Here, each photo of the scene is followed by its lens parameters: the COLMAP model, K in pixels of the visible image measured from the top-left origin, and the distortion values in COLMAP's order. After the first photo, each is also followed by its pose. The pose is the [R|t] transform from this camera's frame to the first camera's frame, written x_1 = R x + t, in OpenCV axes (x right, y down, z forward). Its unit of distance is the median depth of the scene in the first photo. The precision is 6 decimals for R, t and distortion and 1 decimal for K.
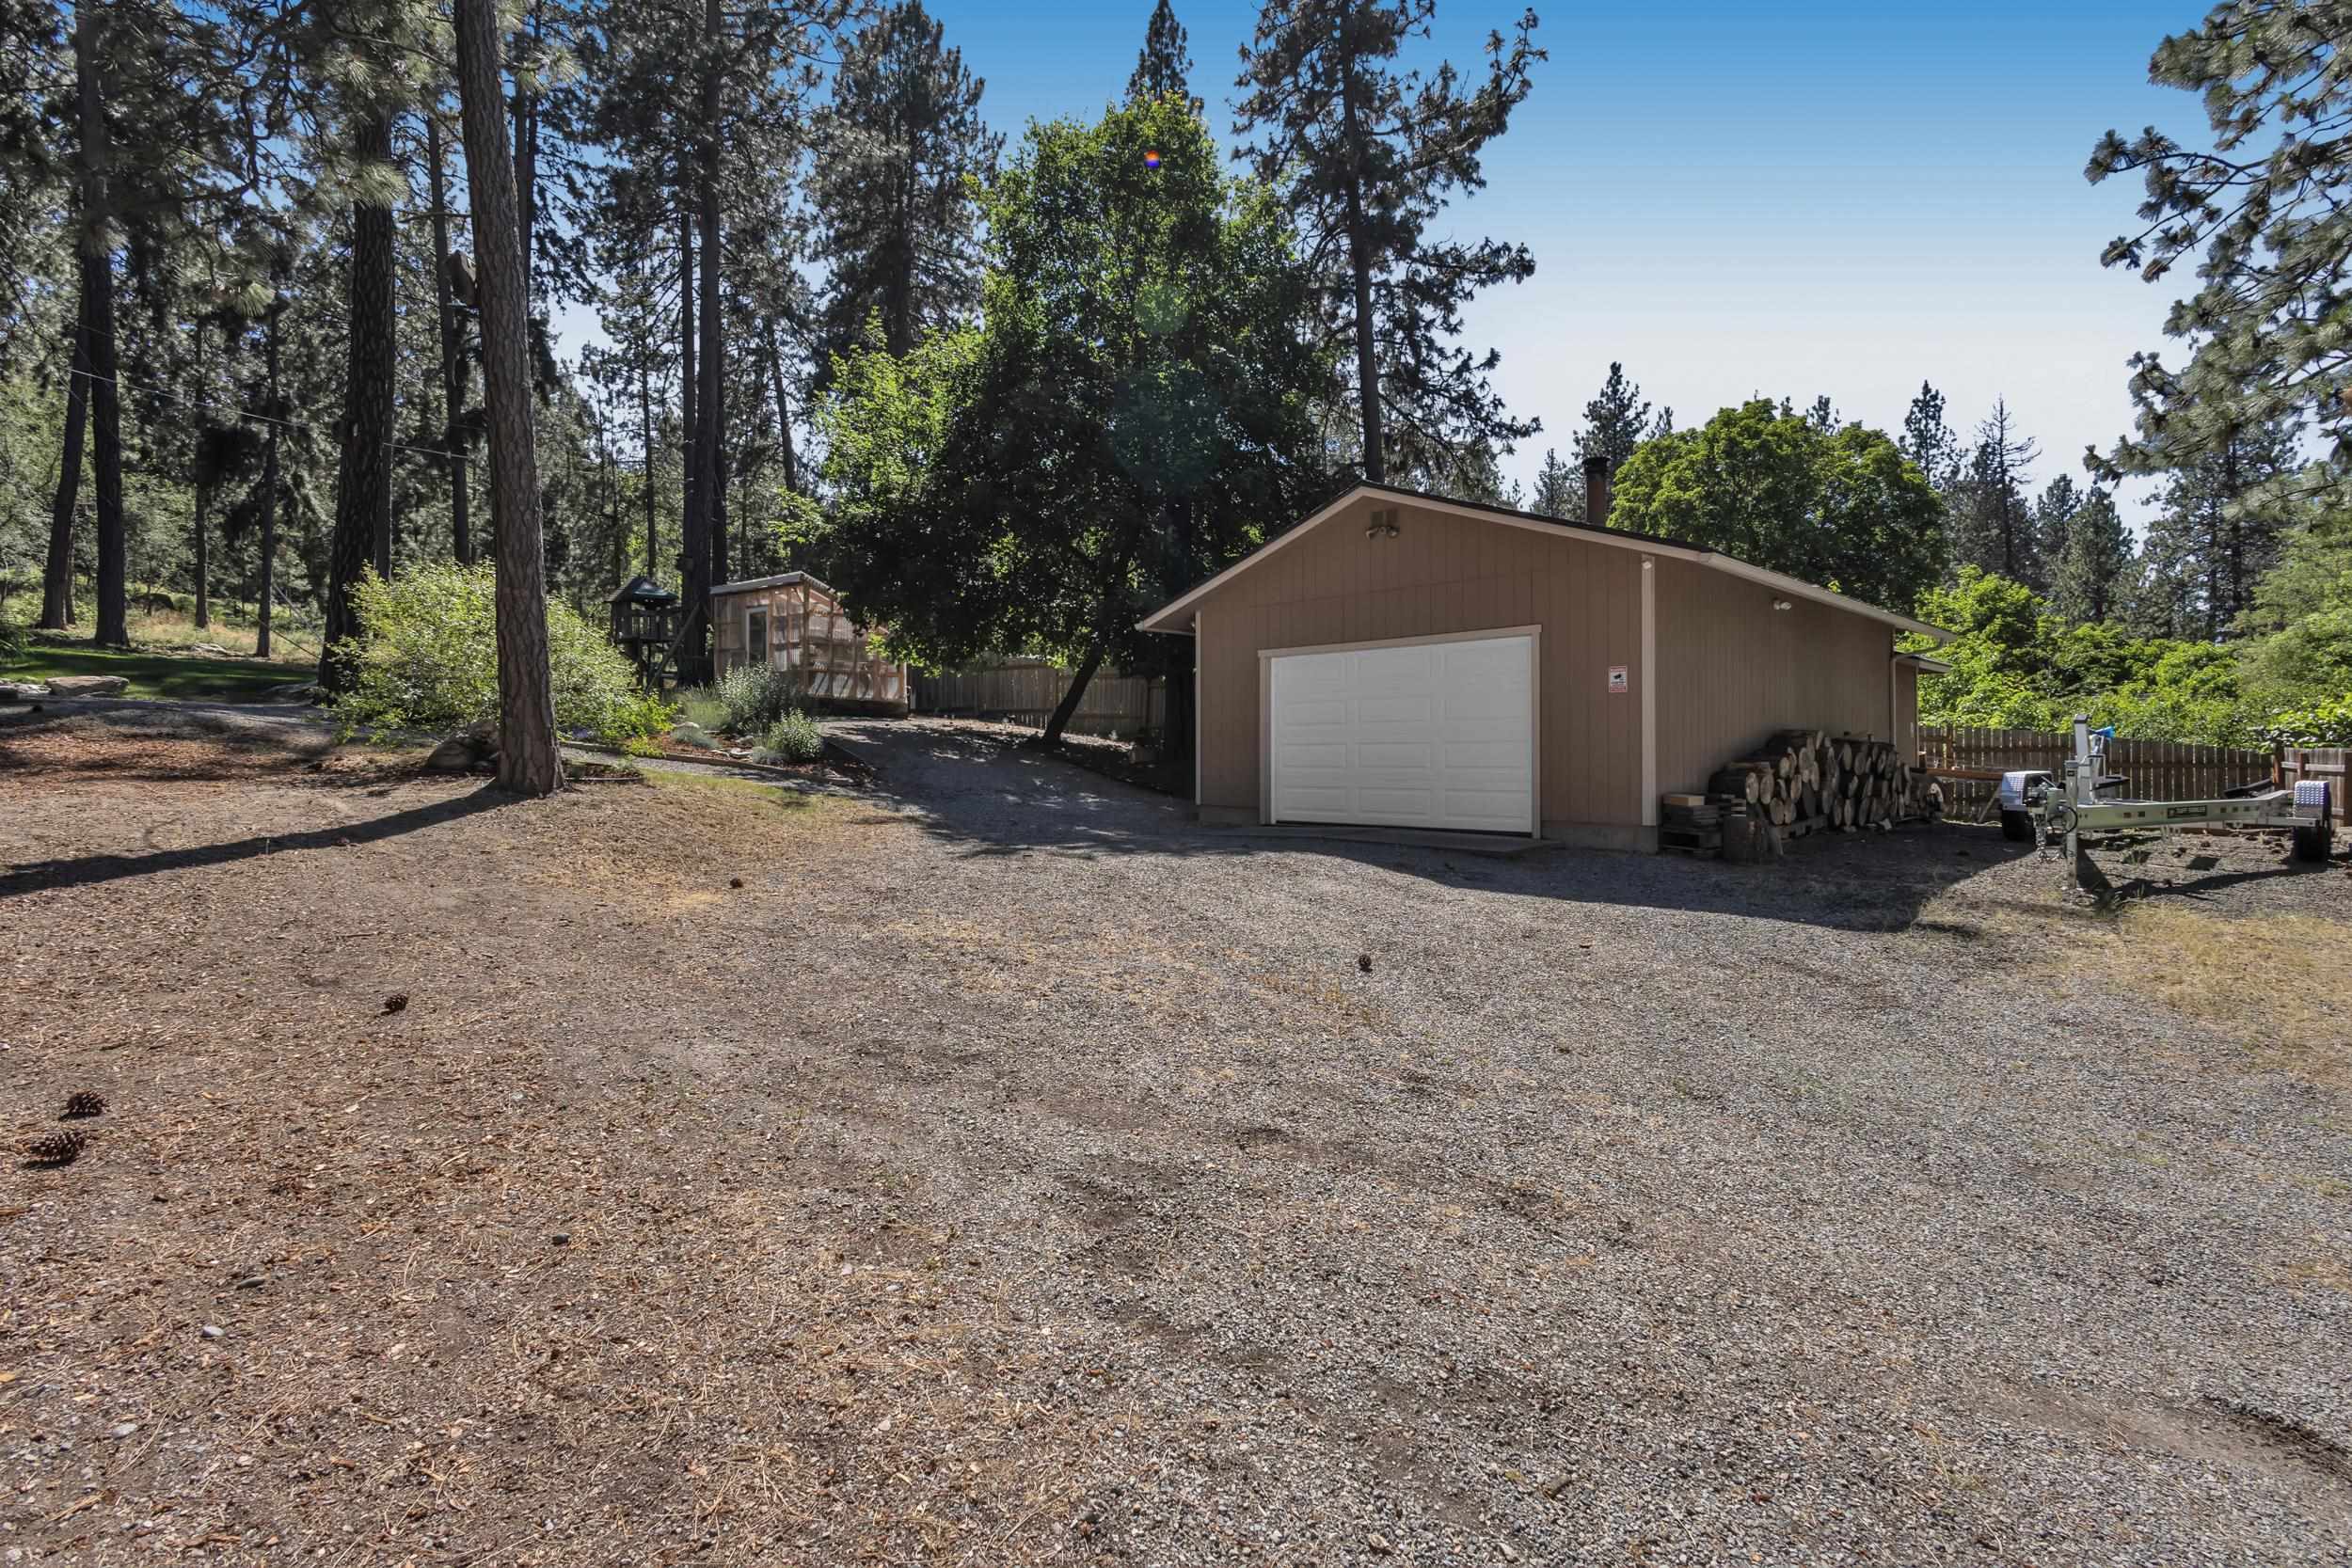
lens RADIAL K [[1100.0, 0, 1179.1], [0, 1100.0, 784.5], [0, 0, 1]] dist [0.012597, -0.003794]
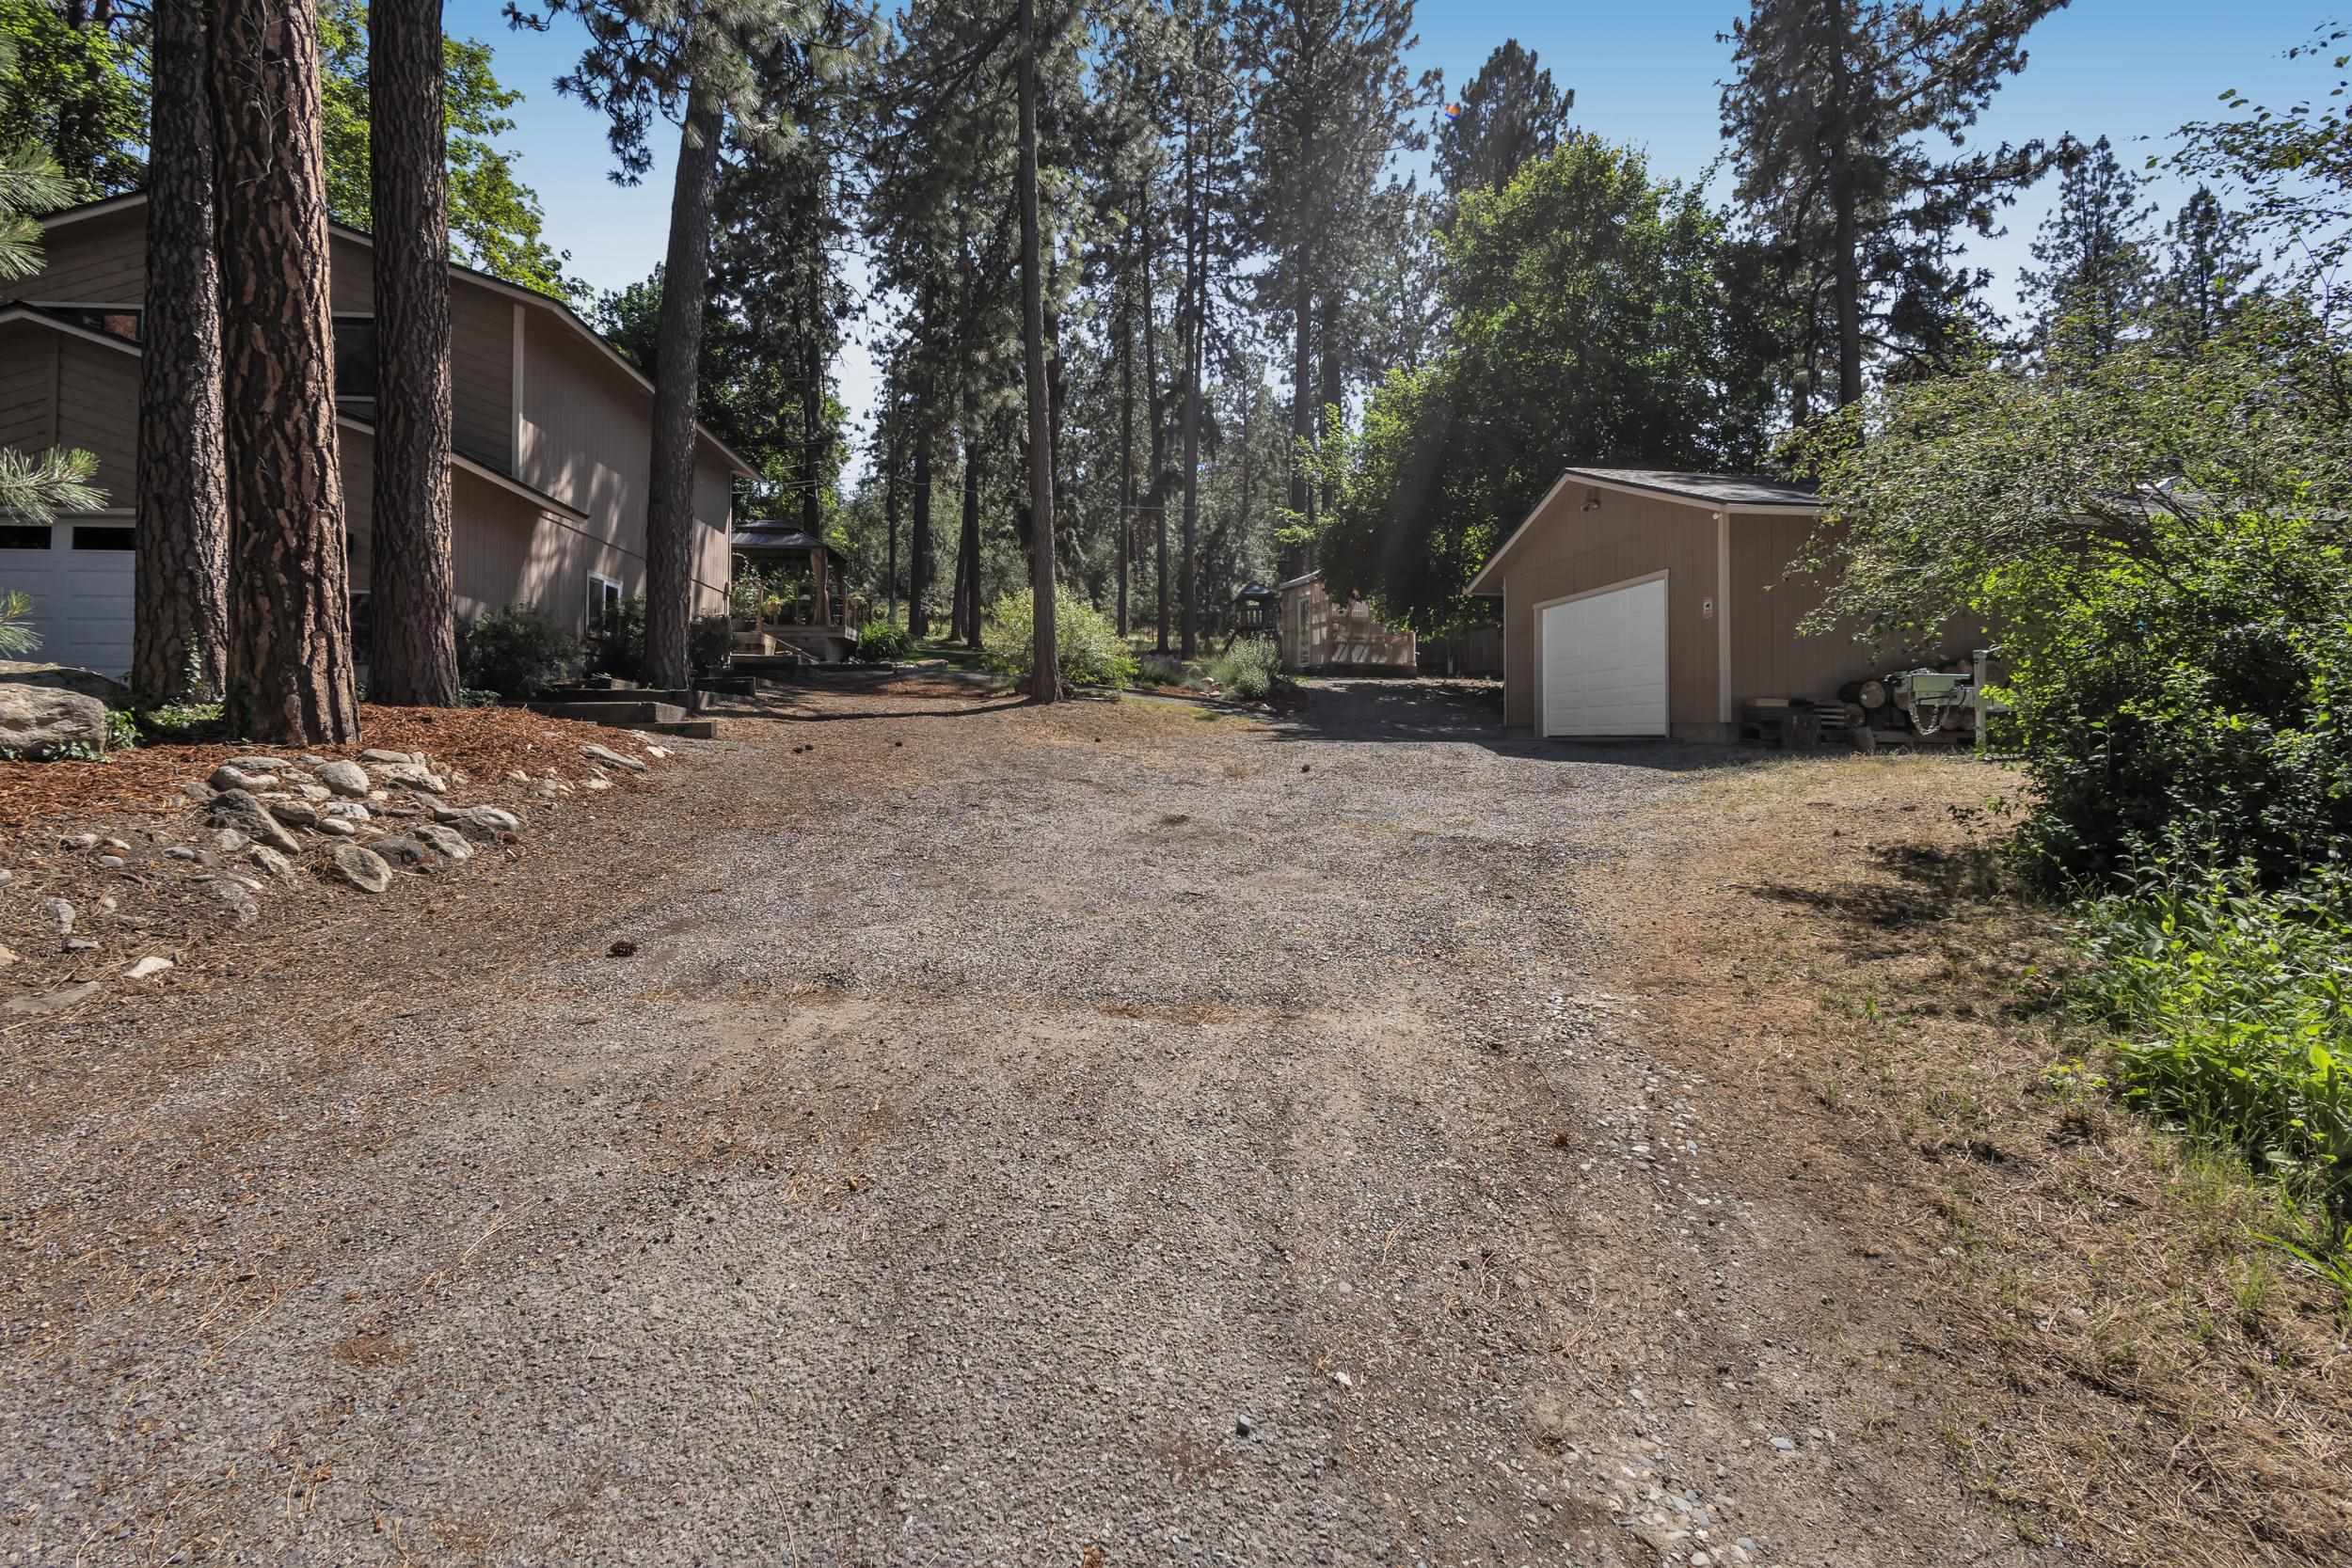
lens RADIAL K [[1100.0, 0, 1179.1], [0, 1100.0, 784.5], [0, 0, 1]] dist [0.012597, -0.003794]
pose [[0.807001, 0.029811, -0.589797, 0.282997], [-0.021975, 0.999549, 0.020454, 0.040399], [0.590141, -0.003545, 0.807293, -0.162027]]
